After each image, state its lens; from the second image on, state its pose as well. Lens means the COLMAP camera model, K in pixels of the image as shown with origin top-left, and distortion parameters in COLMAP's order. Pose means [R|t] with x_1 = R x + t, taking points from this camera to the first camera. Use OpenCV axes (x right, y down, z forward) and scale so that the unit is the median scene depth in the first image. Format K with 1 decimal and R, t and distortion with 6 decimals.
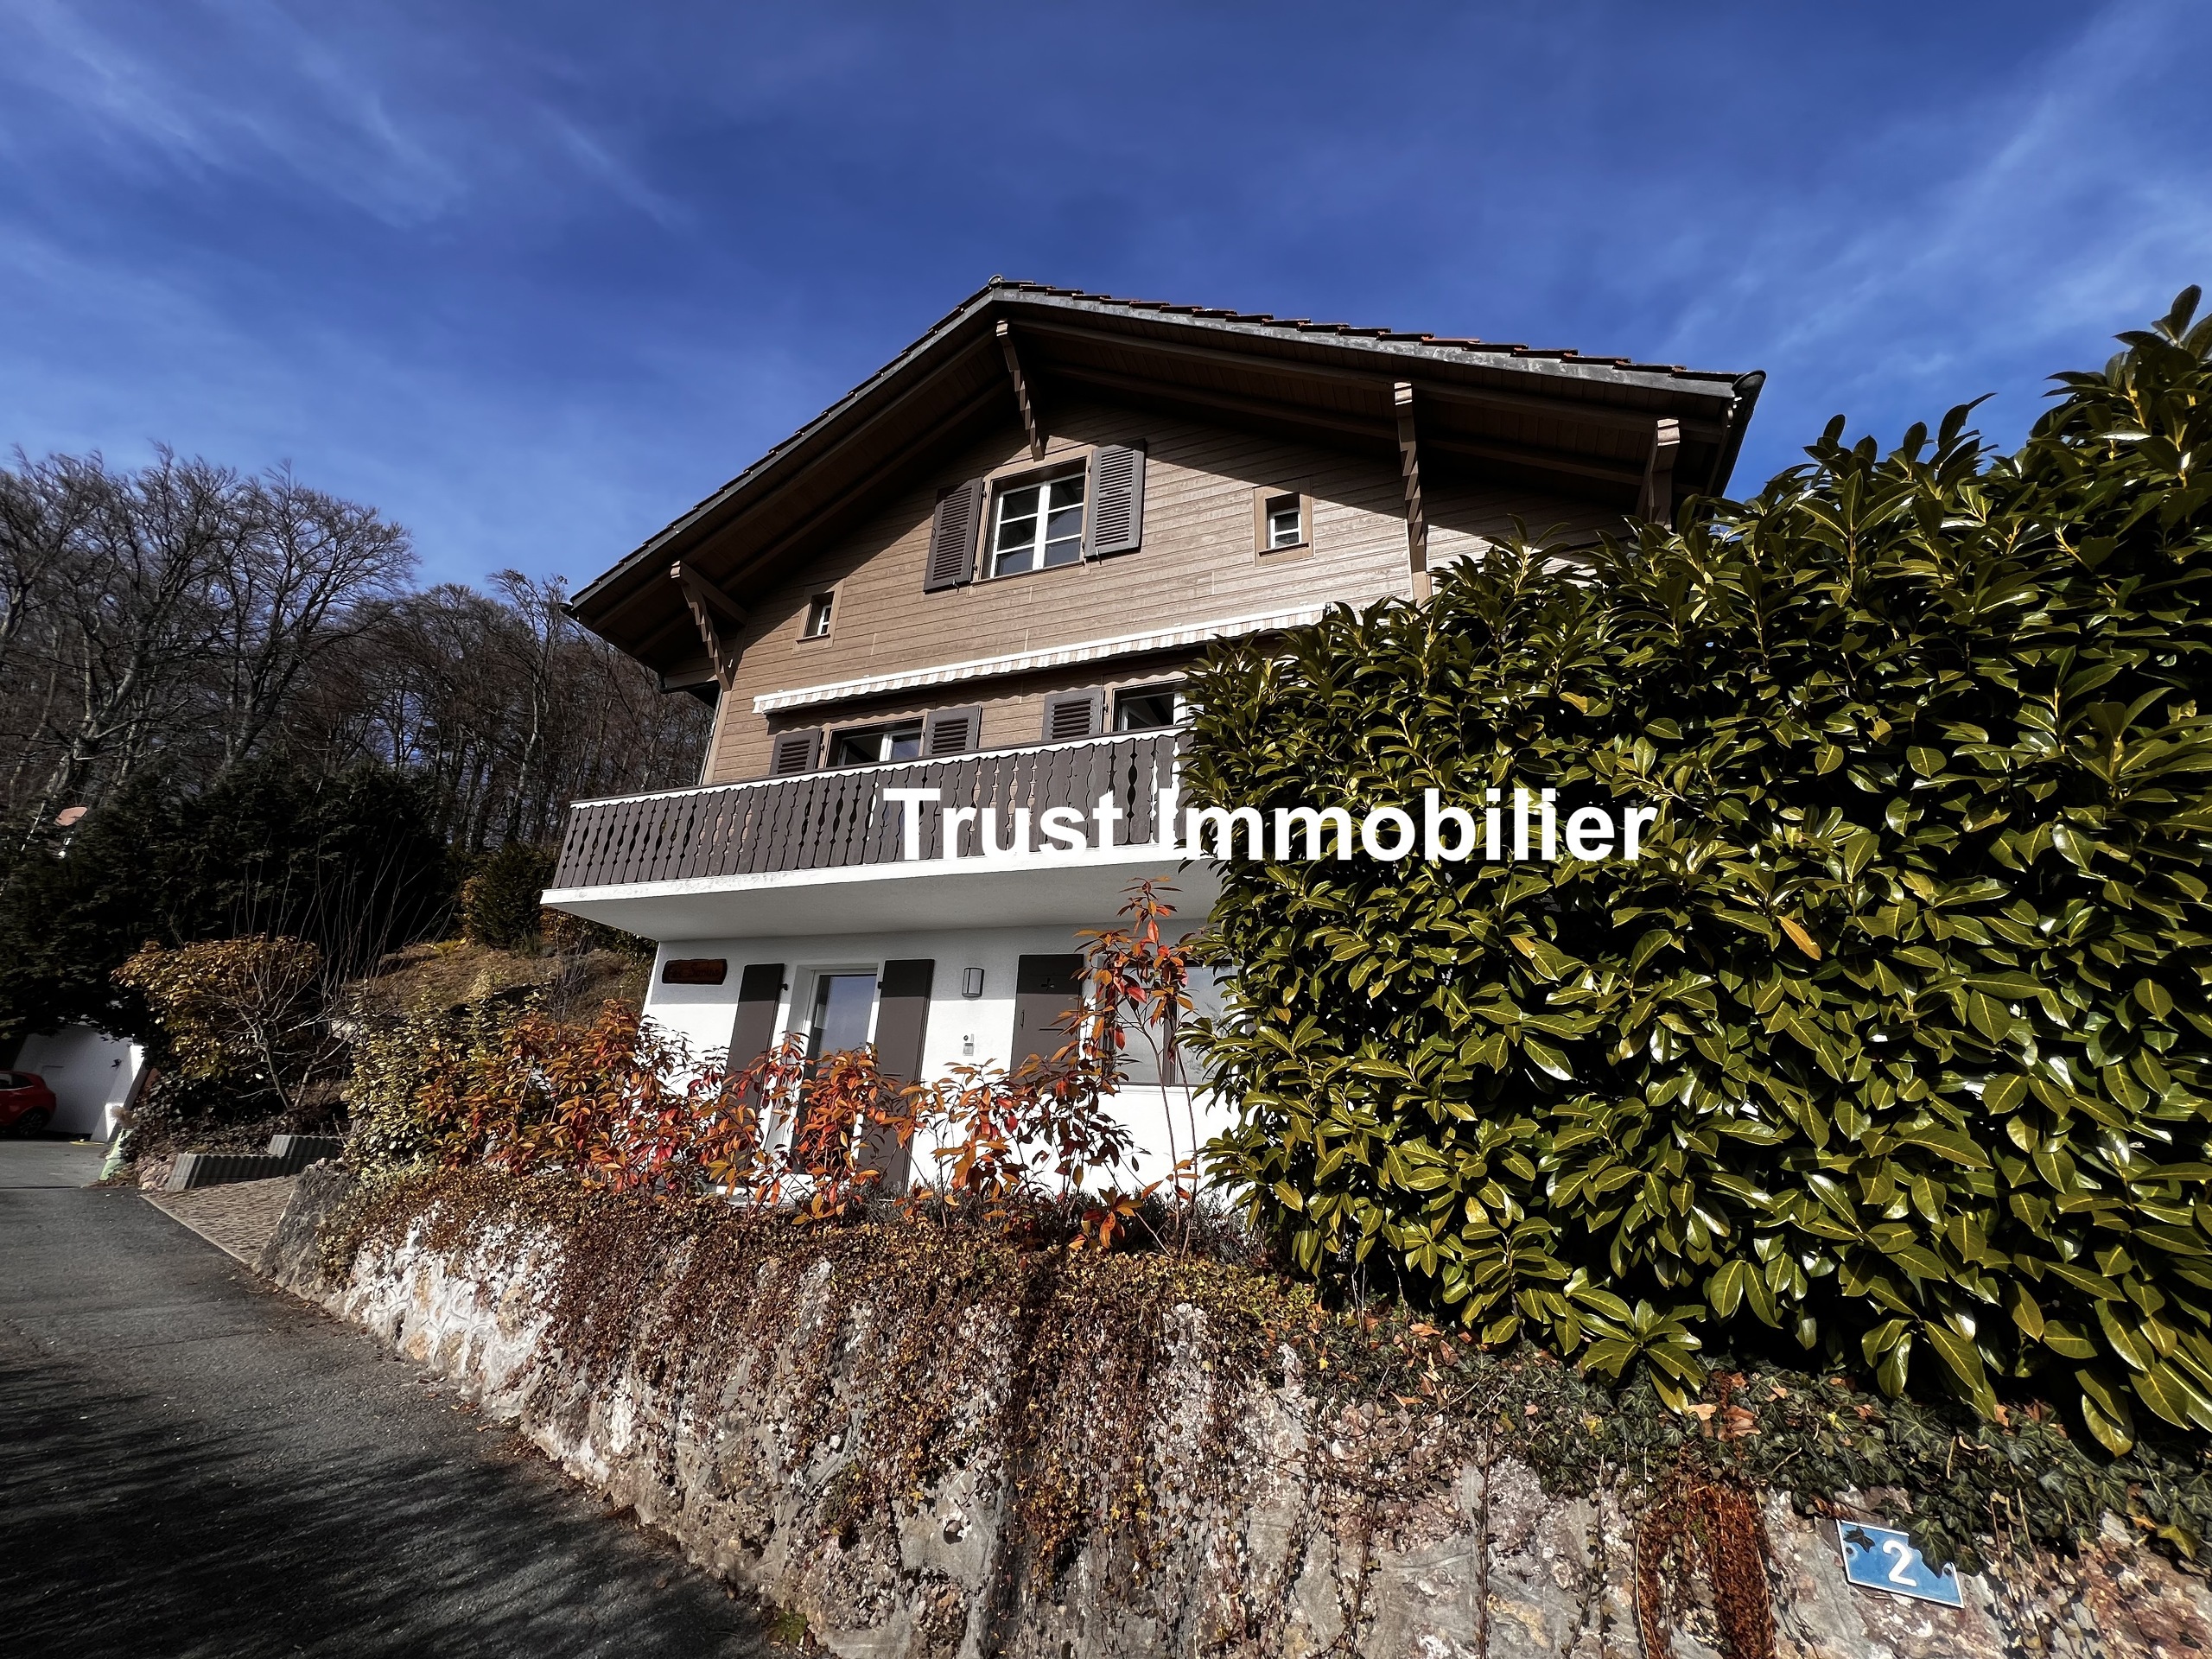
lens RADIAL K [[869.4, 0, 1106.0], [0, 869.4, 829.5], [0, 0, 1]] dist [-0.000644, -0.000032]
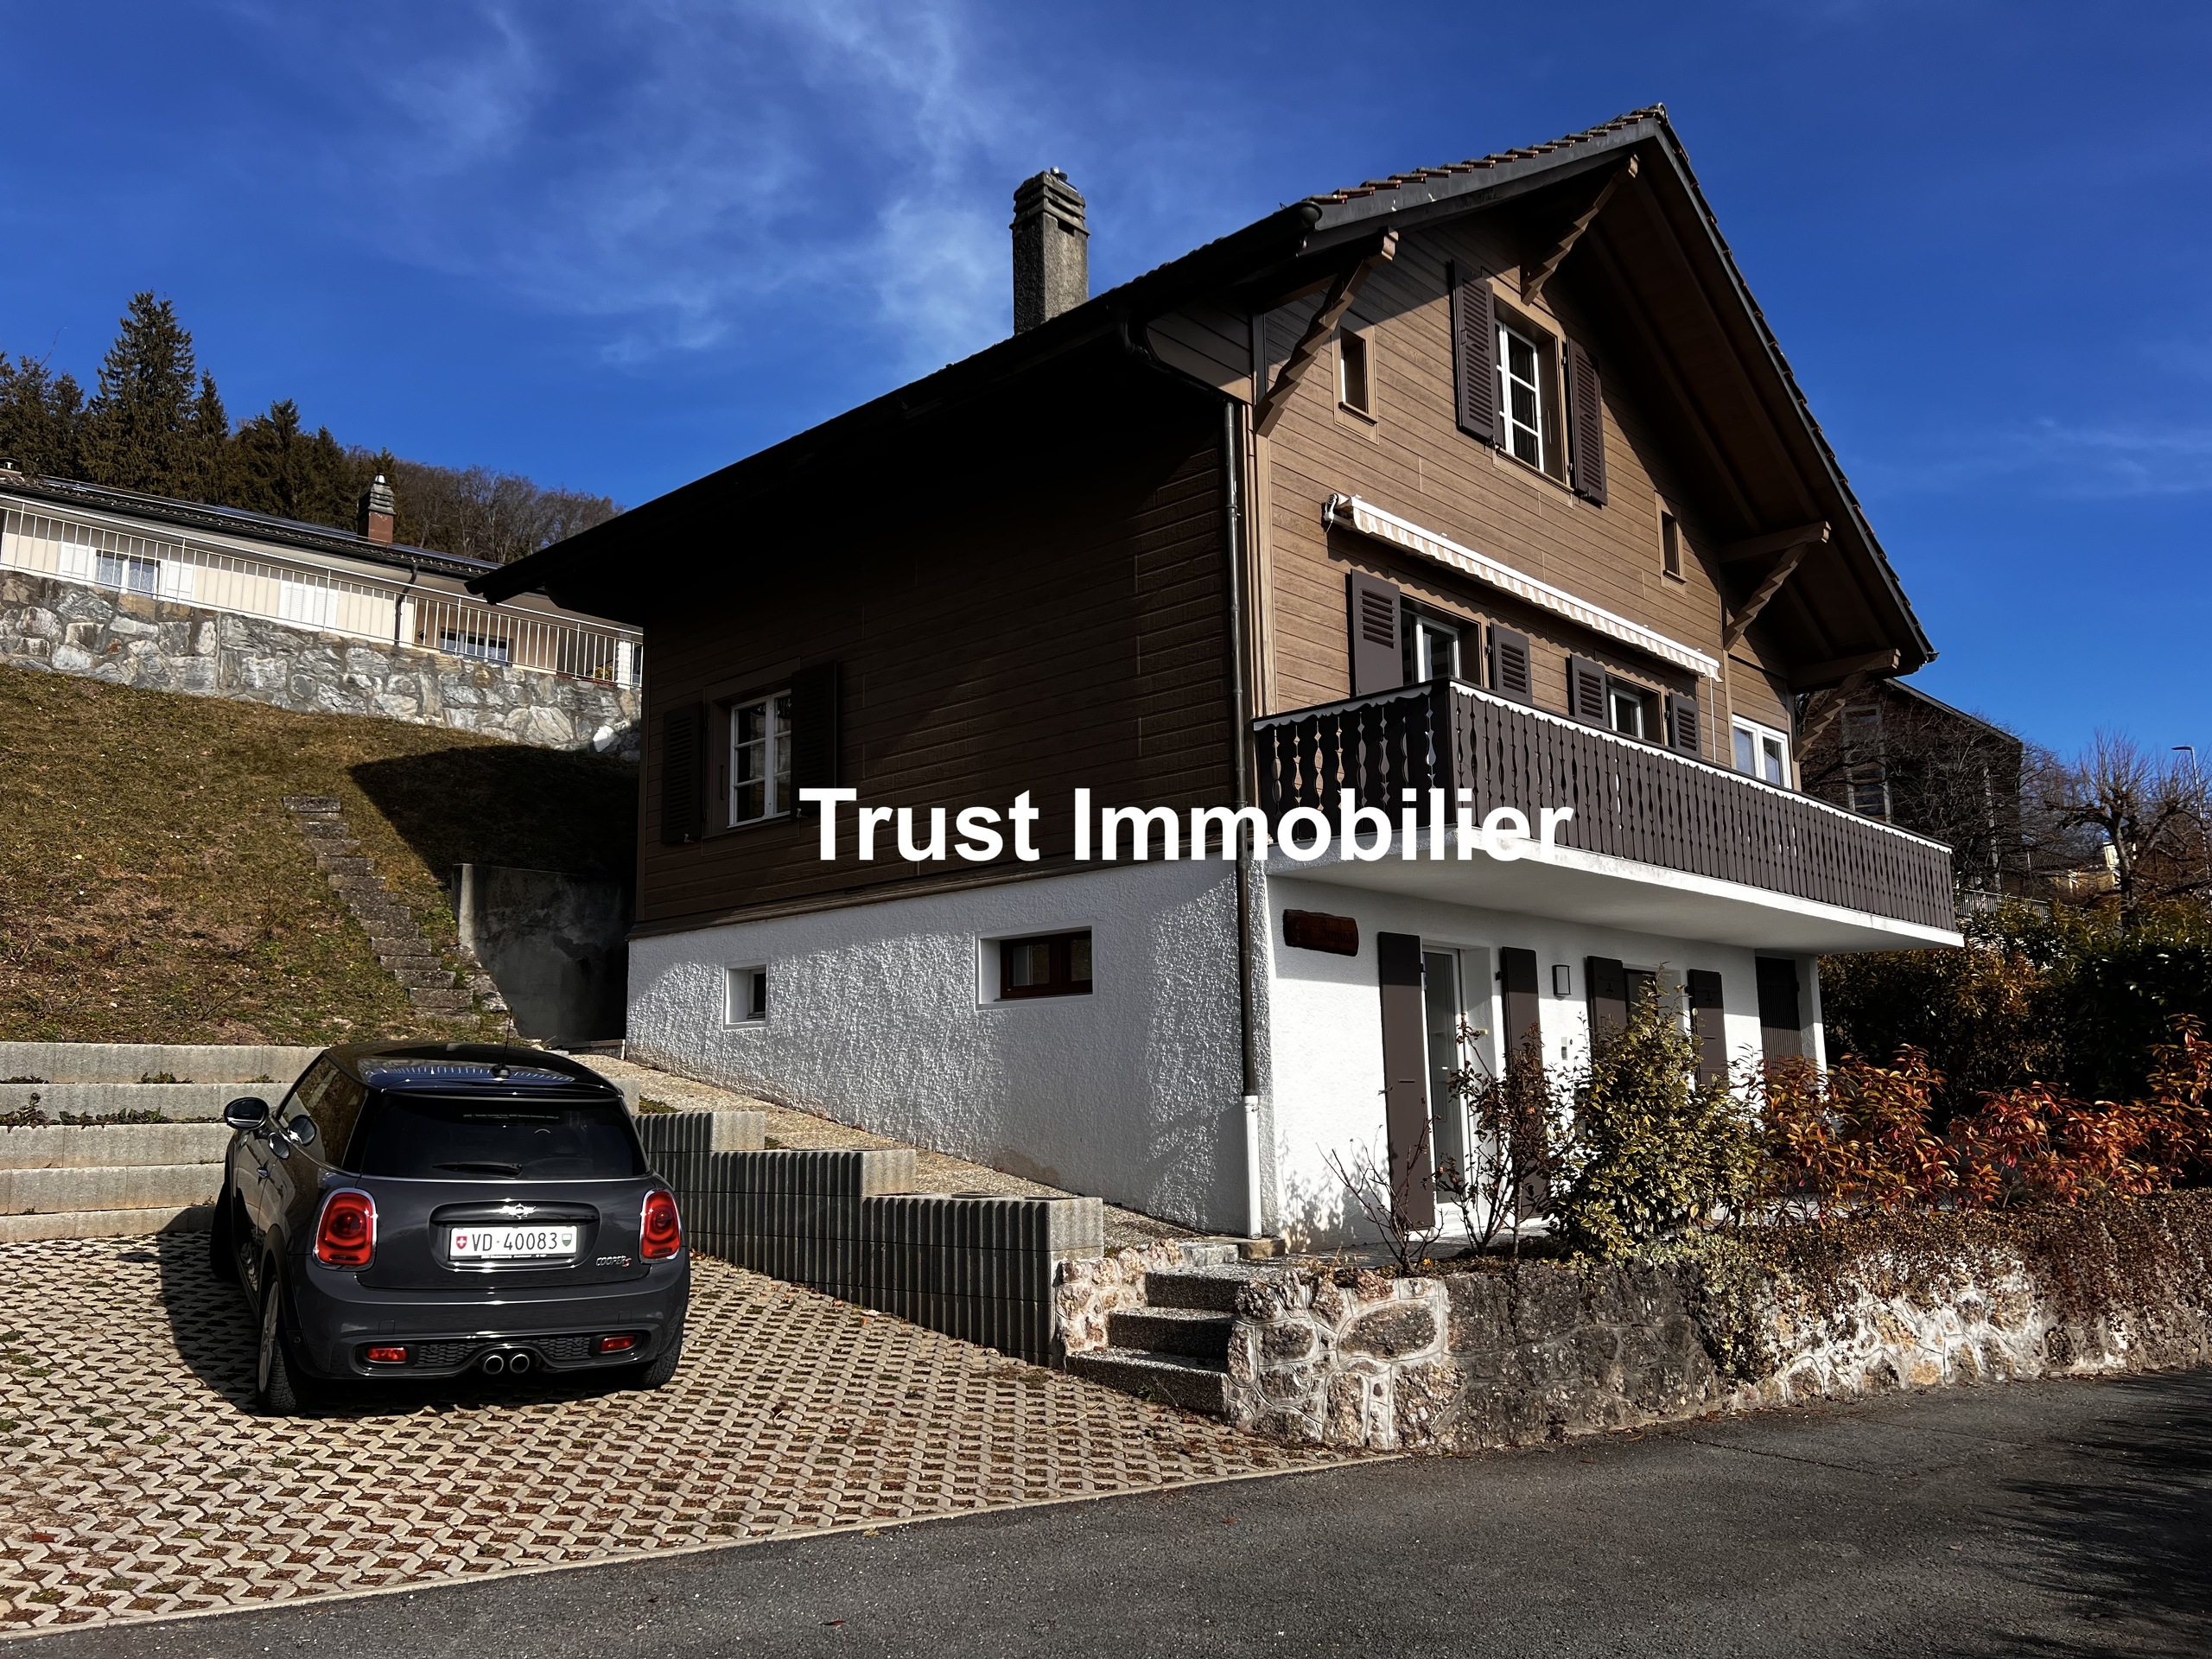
lens RADIAL K [[1698.1, 0, 1106.0], [0, 1698.1, 829.5], [0, 0, 1]] dist [0.046269, -0.003433]
pose [[0.361399, 0.098906, 0.927151, -1.767619], [-0.291717, 0.956433, 0.011681, 0.126373], [-0.885602, -0.274687, 0.374507, 0.710533]]
